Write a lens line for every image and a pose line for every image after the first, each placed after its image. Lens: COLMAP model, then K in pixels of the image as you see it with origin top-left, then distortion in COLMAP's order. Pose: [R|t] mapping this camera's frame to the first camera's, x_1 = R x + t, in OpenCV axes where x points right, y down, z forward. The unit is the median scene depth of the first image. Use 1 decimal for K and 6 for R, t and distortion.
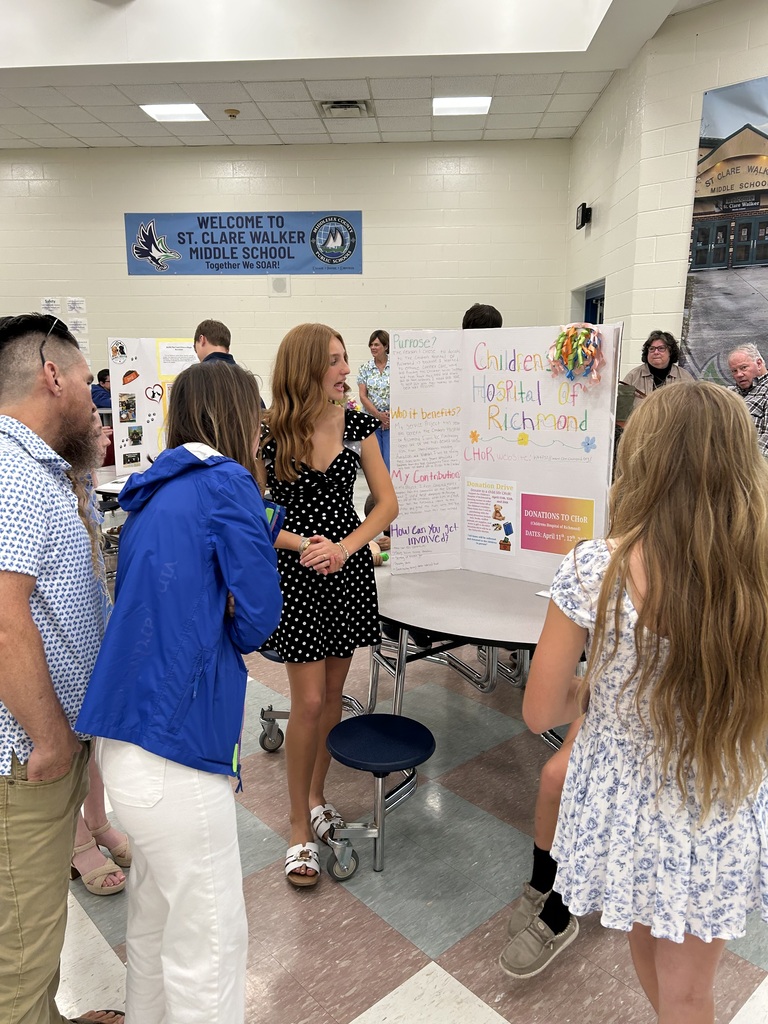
lens RADIAL K [[756.8, 0, 378.6], [0, 756.8, 512.4], [0, 0, 1]] dist [0.025327, -0.014112]
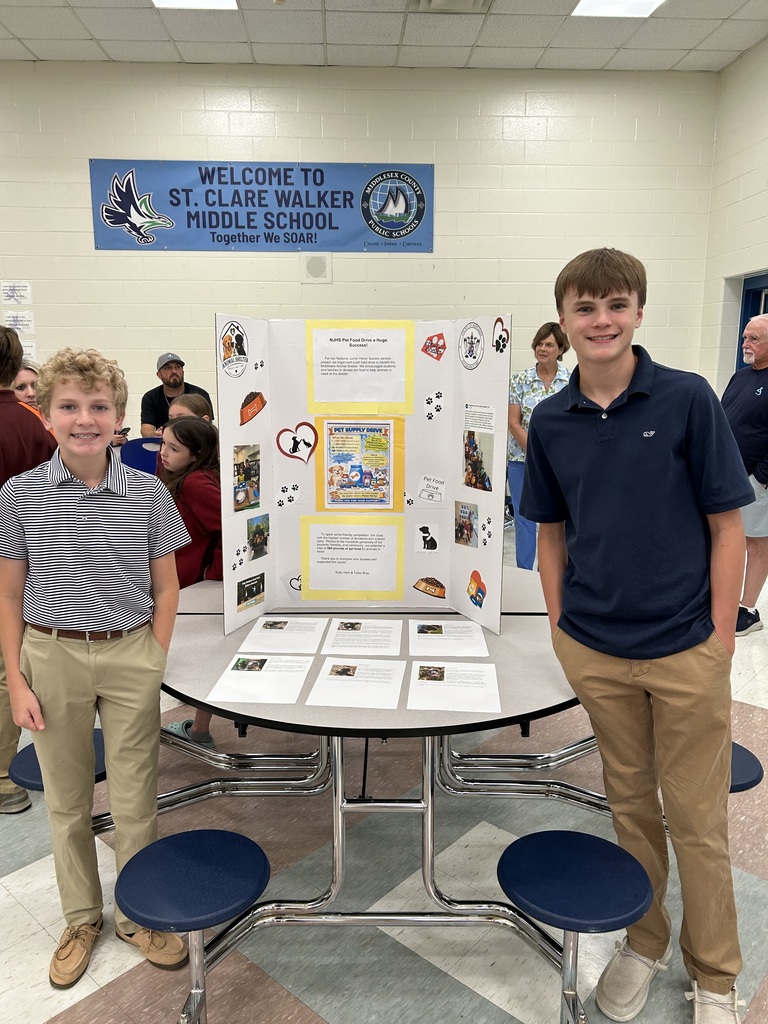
lens RADIAL K [[756.8, 0, 389.7], [0, 756.8, 513.2], [0, 0, 1]] dist [0.025327, -0.014112]
pose [[0.992031, -0.025866, 0.123314, -0.158702], [0.027774, 0.999519, -0.013776, -0.056826], [-0.122898, 0.017091, 0.992272, 0.291329]]
